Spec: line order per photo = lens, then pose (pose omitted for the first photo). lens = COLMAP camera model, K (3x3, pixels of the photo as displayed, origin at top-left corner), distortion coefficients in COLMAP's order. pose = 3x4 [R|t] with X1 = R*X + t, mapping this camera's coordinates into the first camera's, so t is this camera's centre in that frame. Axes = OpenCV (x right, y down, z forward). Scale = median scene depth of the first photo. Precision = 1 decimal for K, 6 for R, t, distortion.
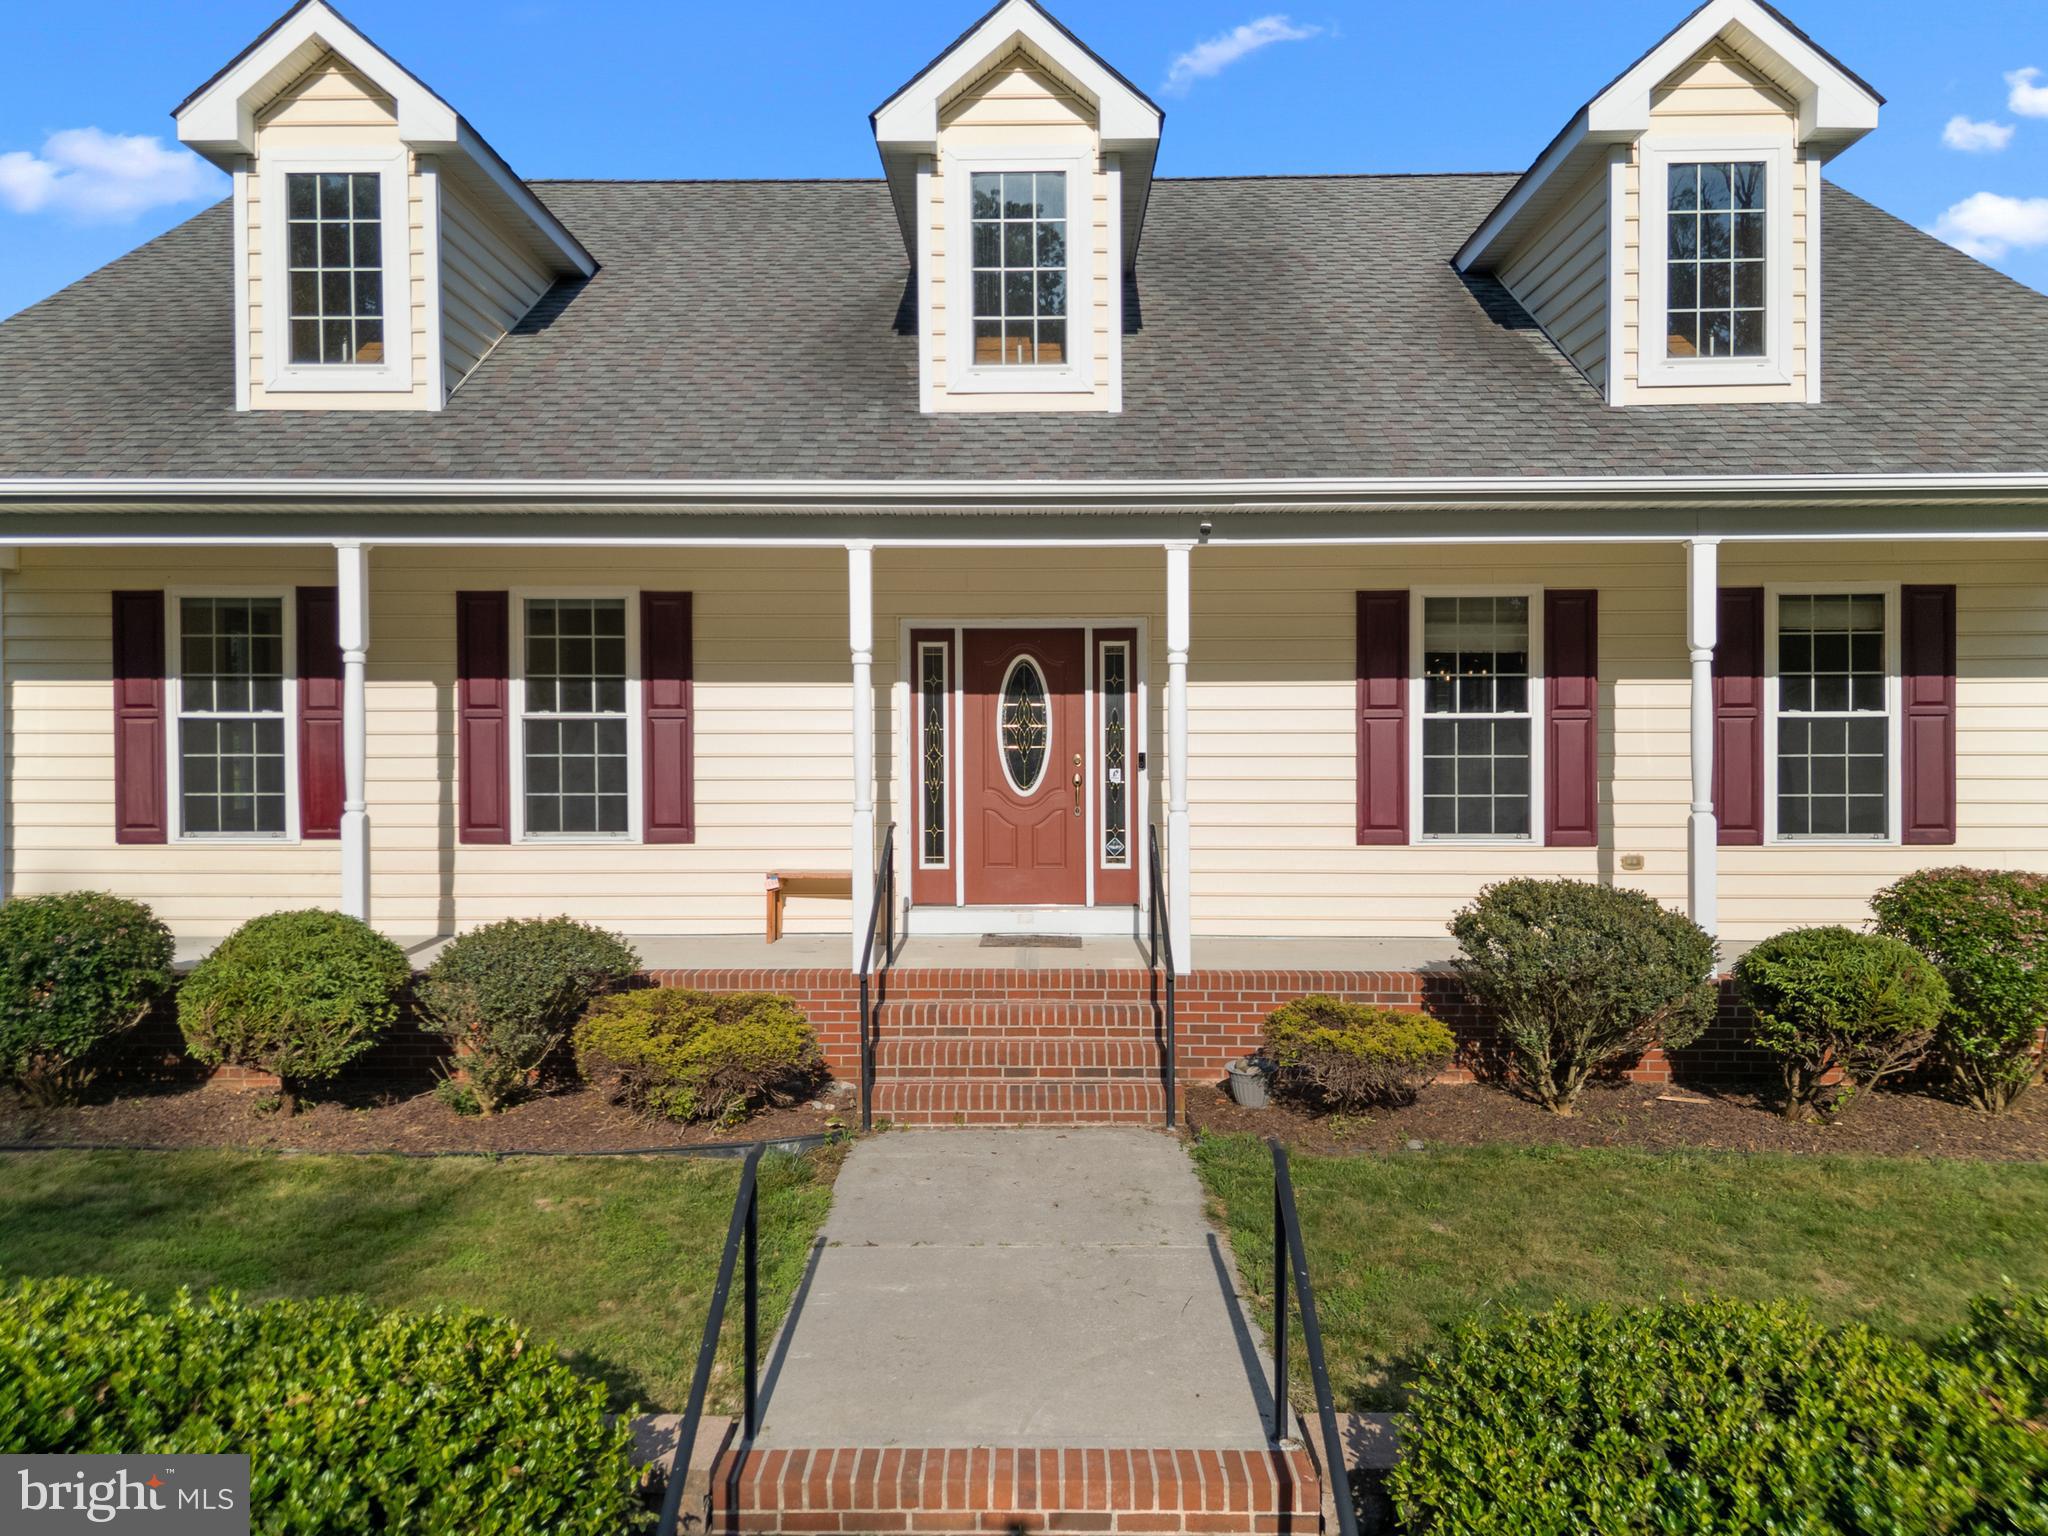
lens RADIAL K [[1443.7, 0, 1024.0], [0, 1443.7, 768.0], [0, 0, 1]] dist [0.065121, -0.054782]
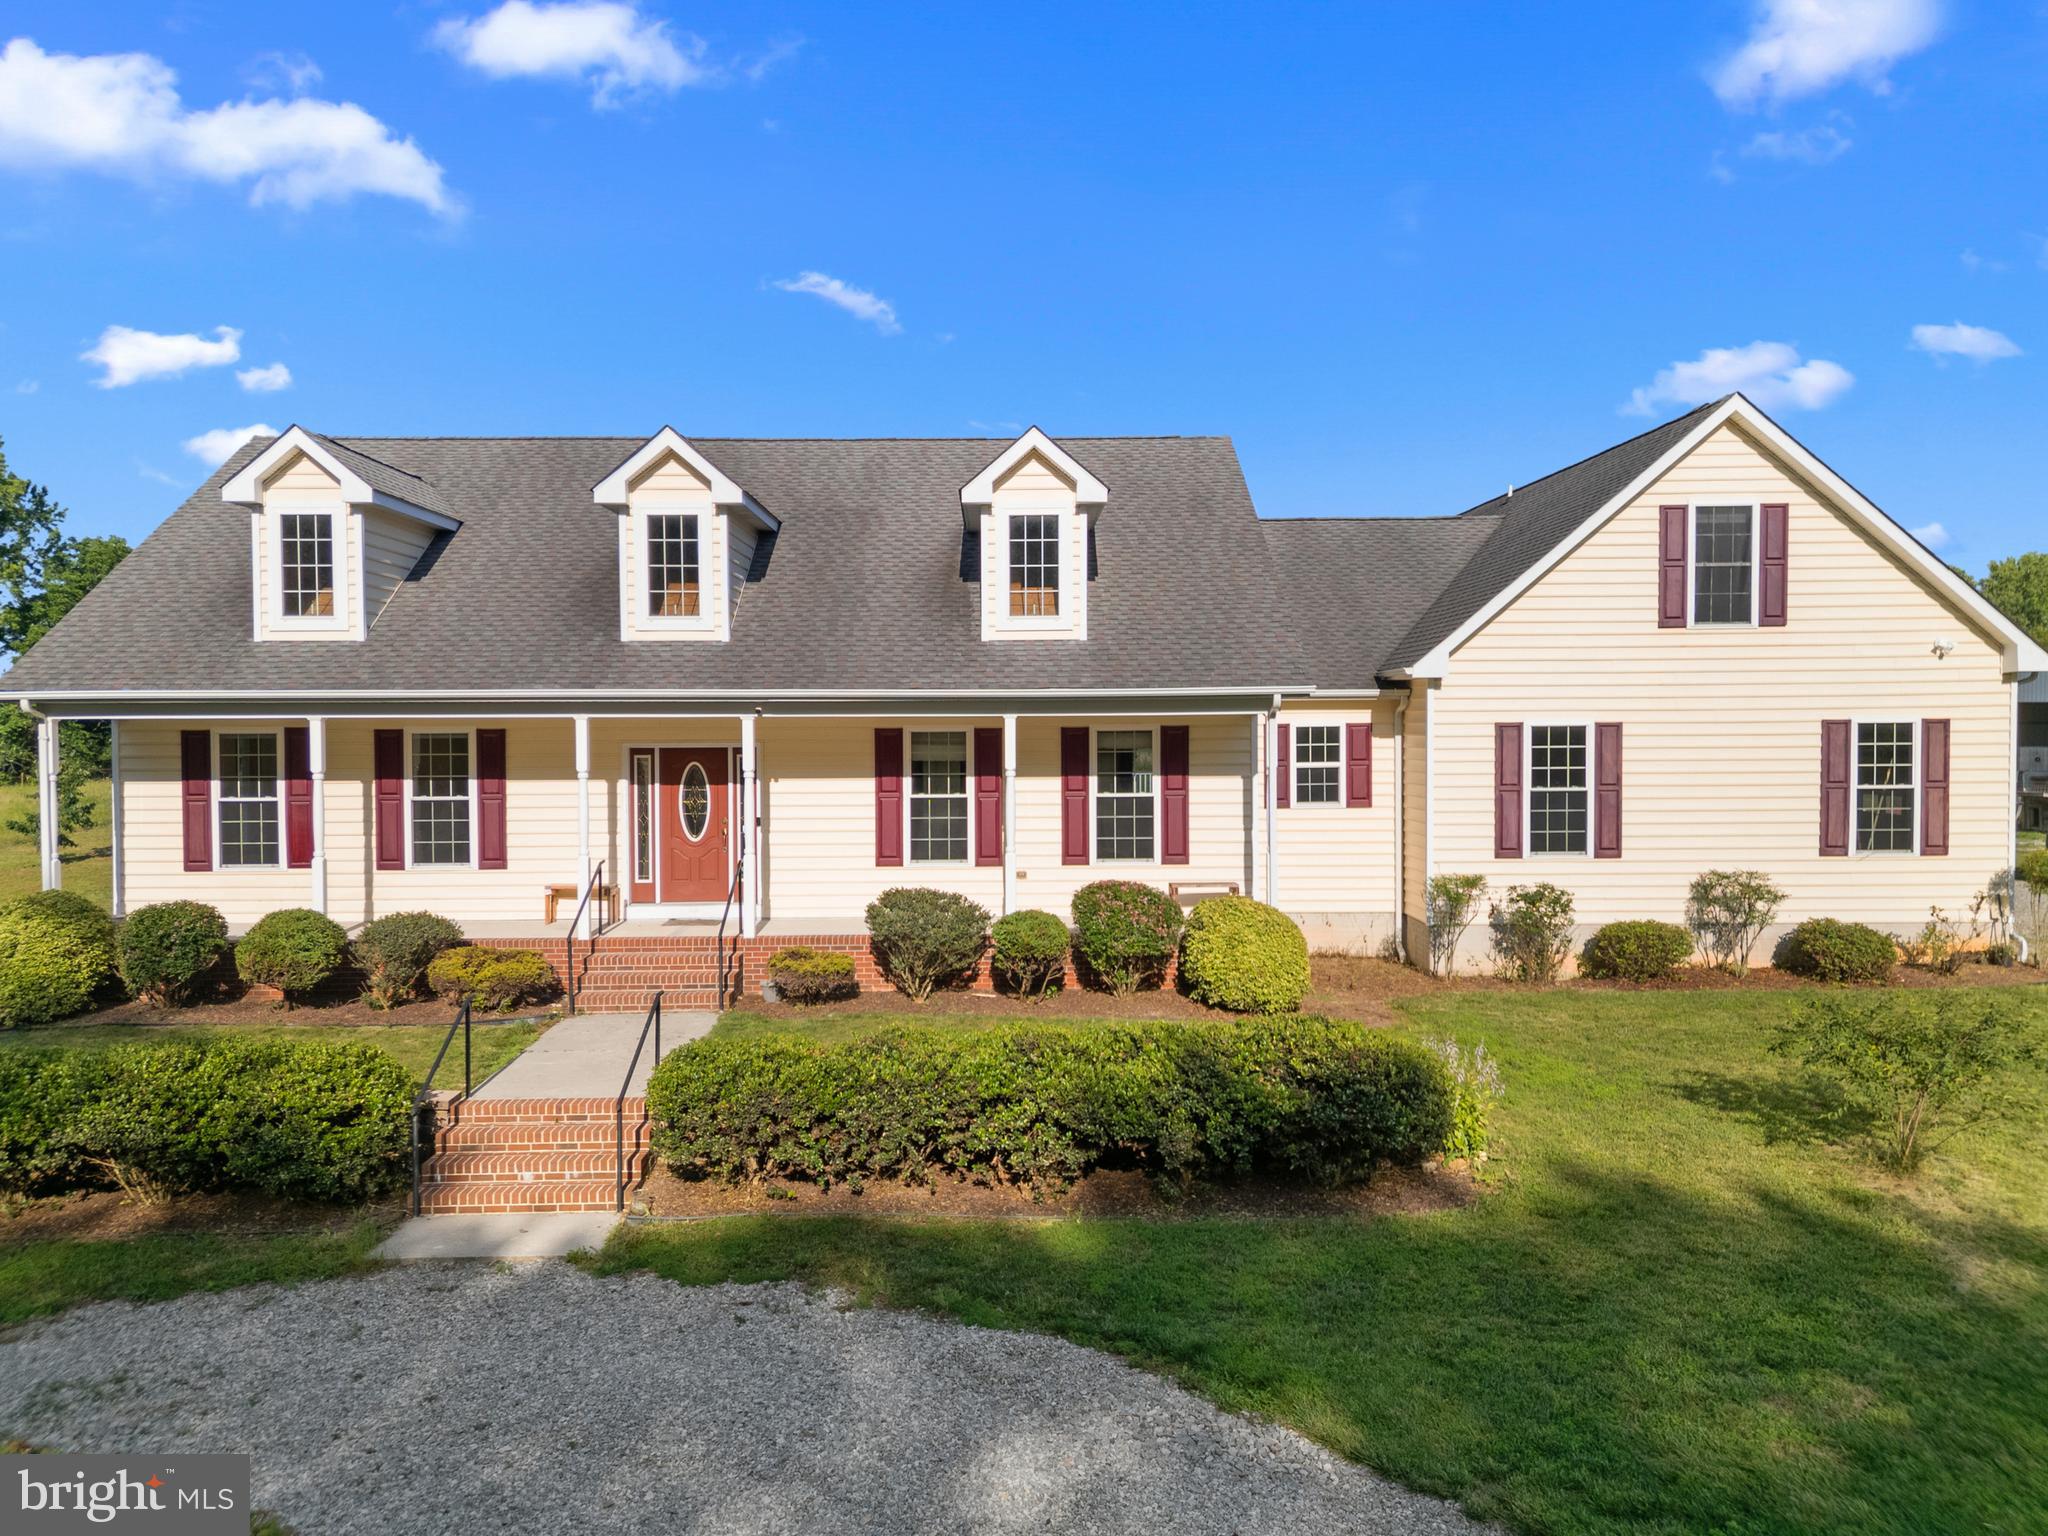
lens RADIAL K [[1439.2, 0, 1022.4], [0, 1439.2, 752.5], [0, 0, 1]] dist [0.009045, 0.002812]
pose [[0.999474, -0.005119, 0.032013, 0.374584], [0.005108, 0.999987, 0.000429, -0.095371], [-0.032014, -0.000265, 0.999487, -0.852696]]
